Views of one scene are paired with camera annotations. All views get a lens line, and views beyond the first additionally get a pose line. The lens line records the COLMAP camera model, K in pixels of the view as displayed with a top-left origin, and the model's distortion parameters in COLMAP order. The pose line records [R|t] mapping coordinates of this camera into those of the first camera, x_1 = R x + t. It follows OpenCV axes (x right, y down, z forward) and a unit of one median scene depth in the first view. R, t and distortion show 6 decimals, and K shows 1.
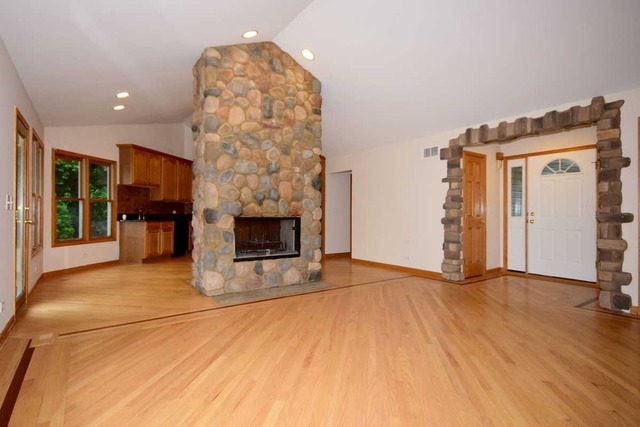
lens RADIAL K [[319.3, 0, 320.0], [0, 319.3, 213.5], [0, 0, 1]] dist [0.000250, -0.000274]
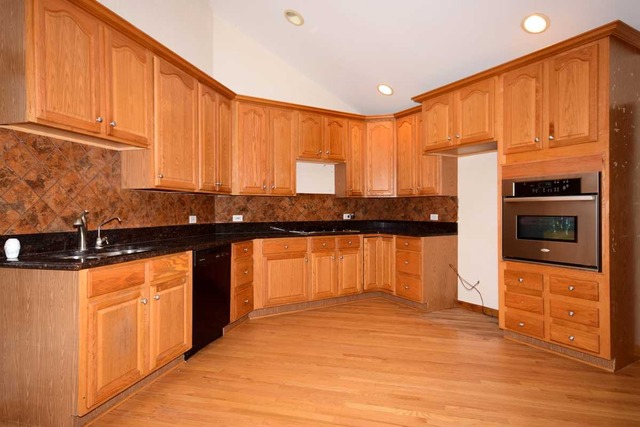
lens RADIAL K [[373.0, 0, 320.0], [0, 373.0, 213.5], [0, 0, 1]] dist [-0.001321, -0.000337]
pose [[0.994383, -0.005737, -0.105688, -0.289280], [0.007576, 0.999827, 0.017008, -0.019610], [0.105572, -0.017713, 0.994254, 0.643831]]
